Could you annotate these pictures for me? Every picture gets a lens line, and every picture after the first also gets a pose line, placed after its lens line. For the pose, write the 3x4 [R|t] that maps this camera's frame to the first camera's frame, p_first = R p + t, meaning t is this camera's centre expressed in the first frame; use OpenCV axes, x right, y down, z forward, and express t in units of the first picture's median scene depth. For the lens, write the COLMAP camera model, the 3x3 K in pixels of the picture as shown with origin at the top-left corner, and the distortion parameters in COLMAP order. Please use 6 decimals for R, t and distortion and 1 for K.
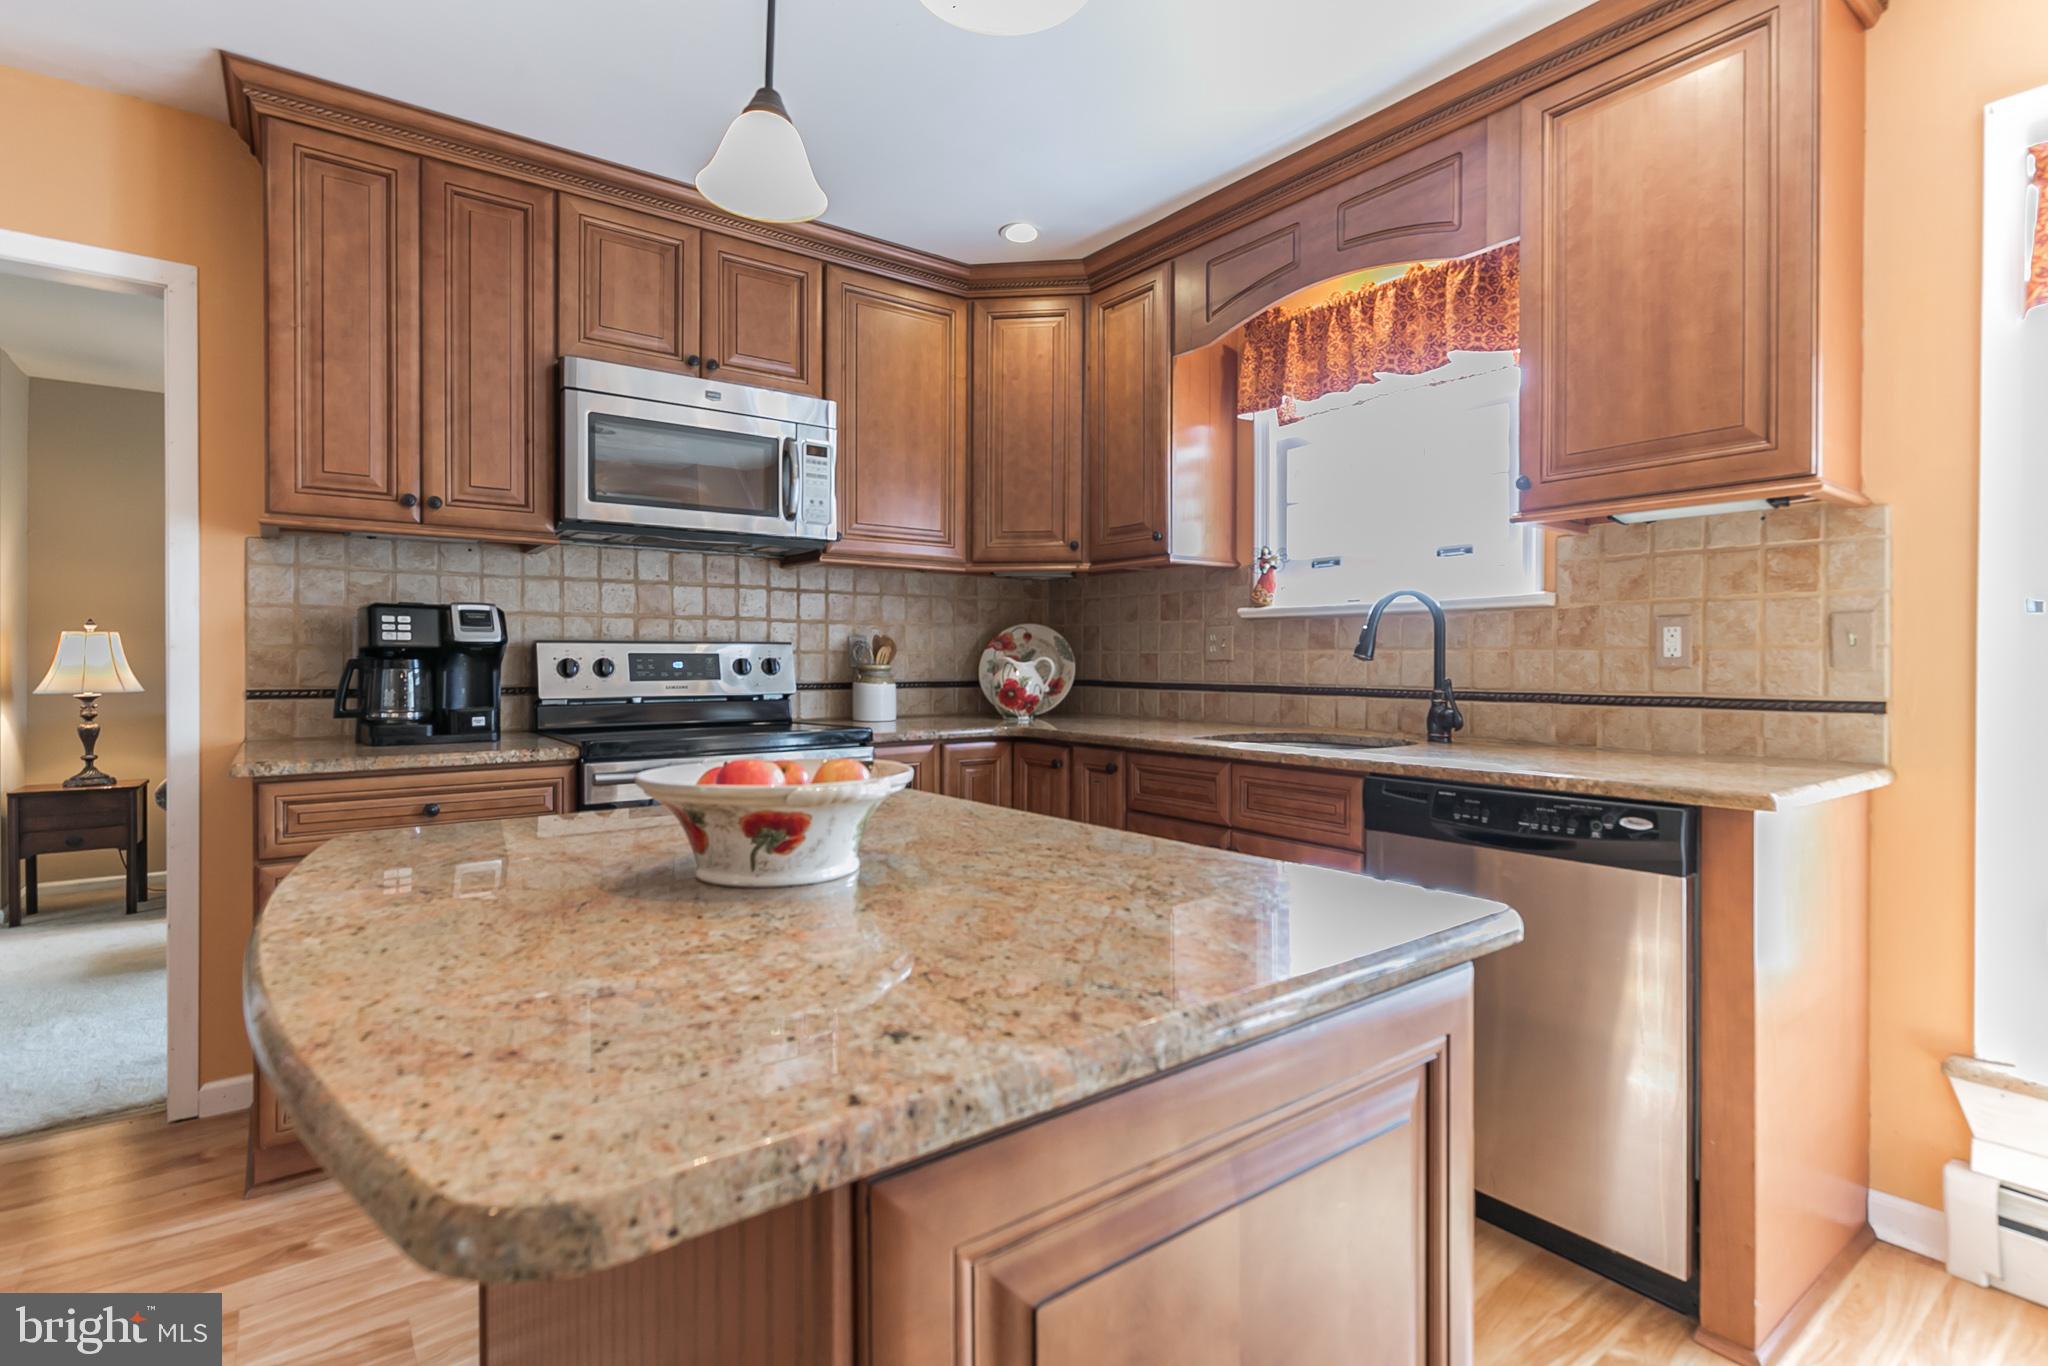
lens RADIAL K [[998.4, 0, 1029.6], [0, 998.4, 669.9], [0, 0, 1]] dist [0.002832, -0.001771]
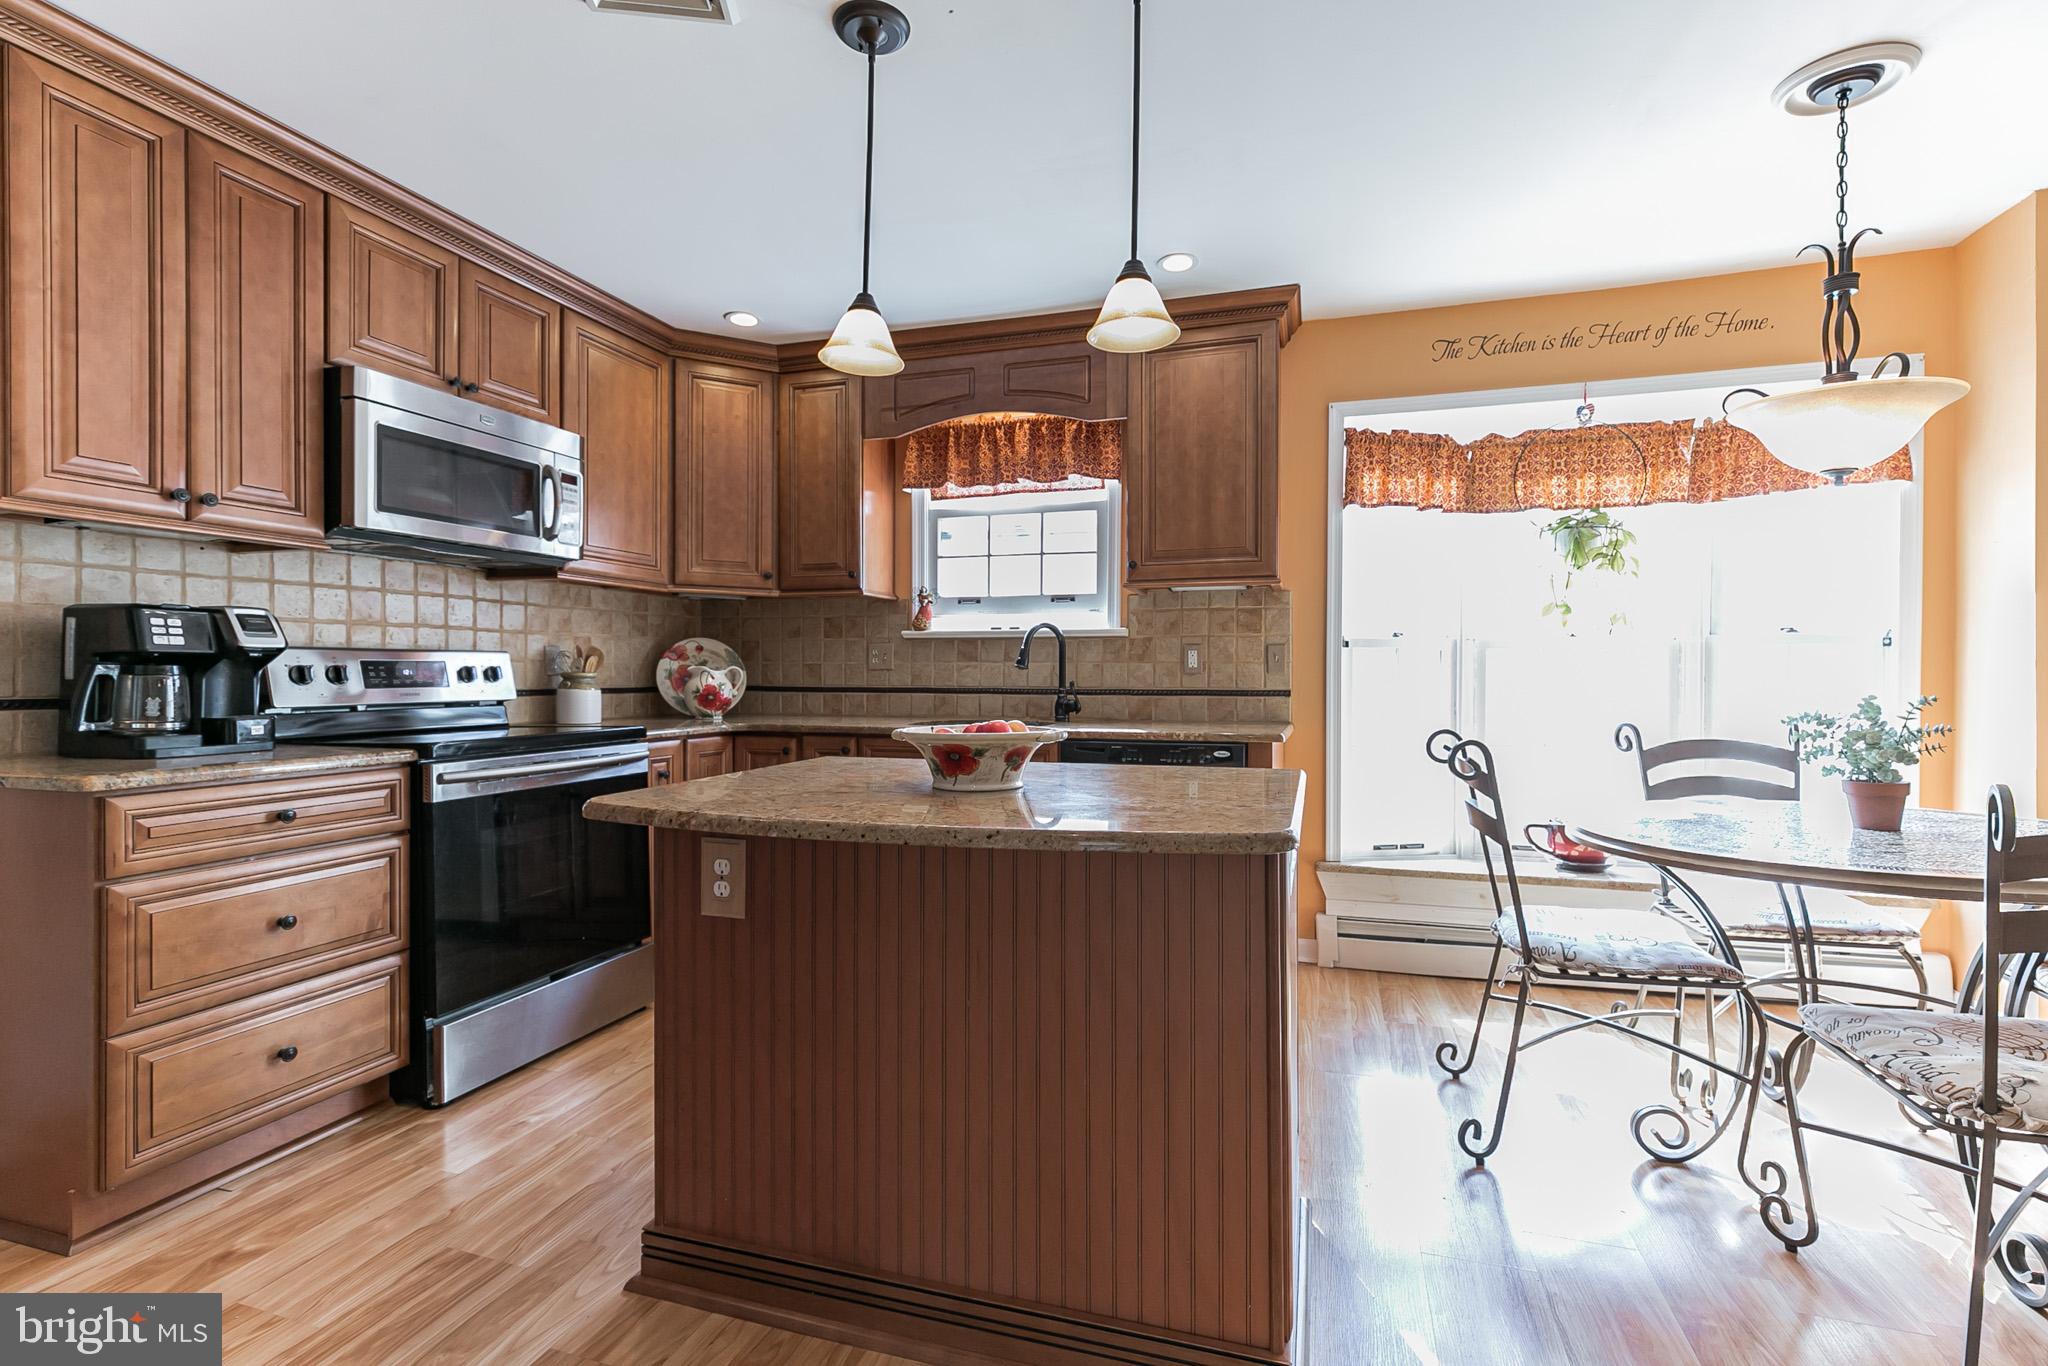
lens RADIAL K [[926.1, 0, 1022.9], [0, 926.1, 682.3], [0, 0, 1]] dist [-0.001960, 0.000108]
pose [[0.824148, -0.005174, 0.566350, -0.428664], [0.004105, 0.999987, 0.003162, 0.005450], [-0.566359, -0.000281, 0.824159, -0.147994]]
